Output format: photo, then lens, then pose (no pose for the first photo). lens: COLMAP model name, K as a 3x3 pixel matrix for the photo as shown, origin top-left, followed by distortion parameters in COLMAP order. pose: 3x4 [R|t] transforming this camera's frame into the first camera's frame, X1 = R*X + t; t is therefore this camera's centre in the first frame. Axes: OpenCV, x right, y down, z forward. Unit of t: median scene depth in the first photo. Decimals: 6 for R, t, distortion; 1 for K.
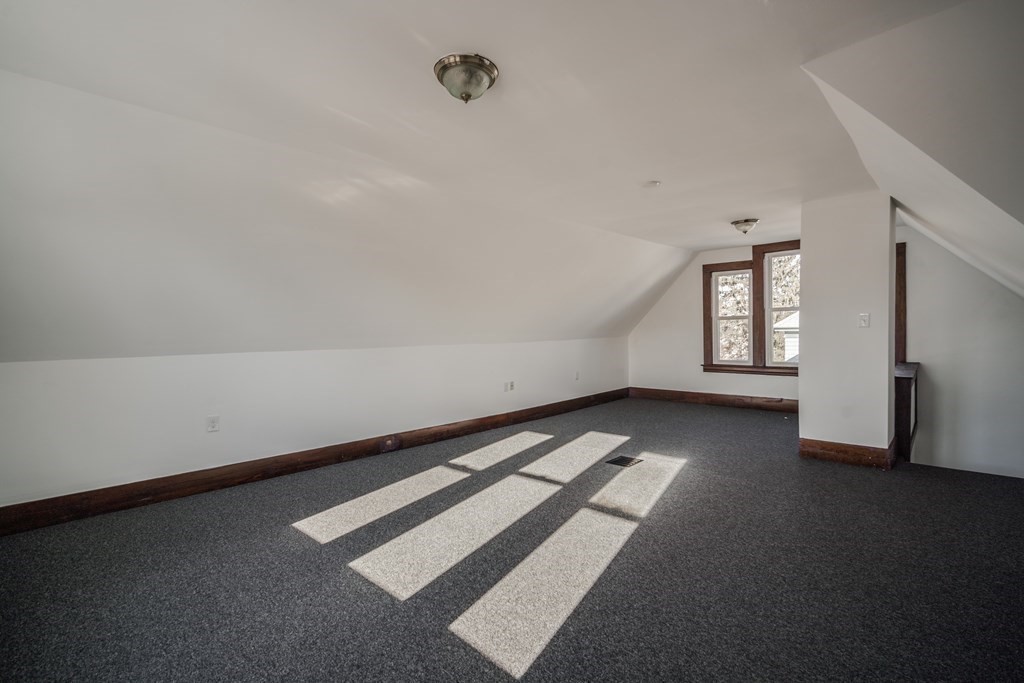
lens RADIAL K [[445.3, 0, 506.8], [0, 445.3, 342.4], [0, 0, 1]] dist [-0.000605, -0.000311]
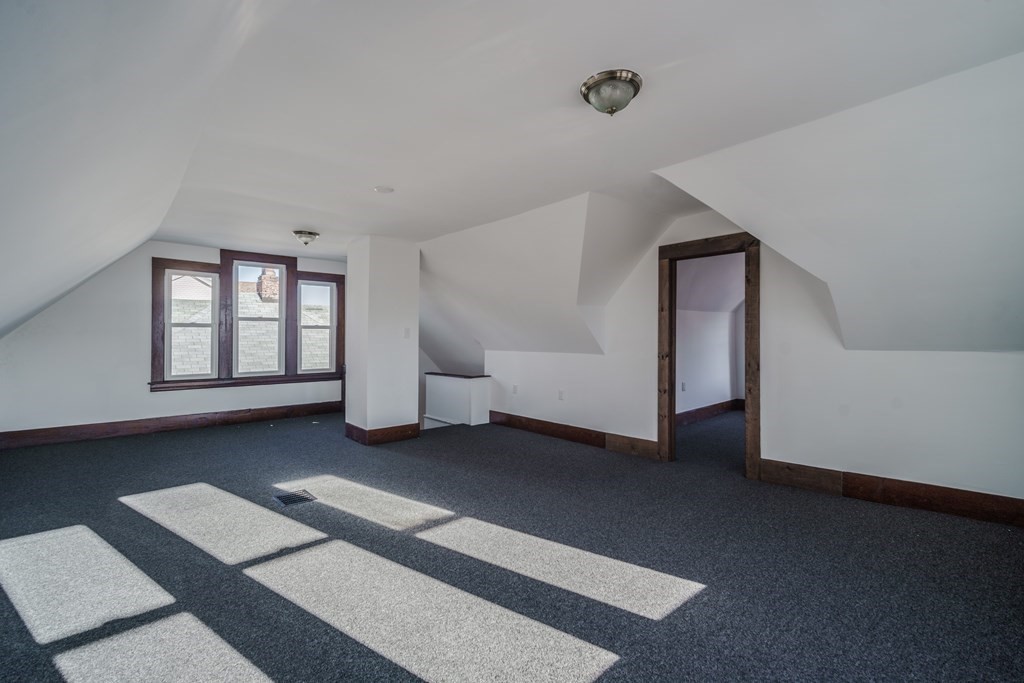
lens RADIAL K [[445.3, 0, 506.8], [0, 445.3, 342.4], [0, 0, 1]] dist [-0.000605, -0.000311]
pose [[0.103346, 0.005011, 0.994633, -0.479270], [0.021557, 0.999741, -0.007277, -0.003682], [-0.994412, 0.022193, 0.103211, 0.489121]]
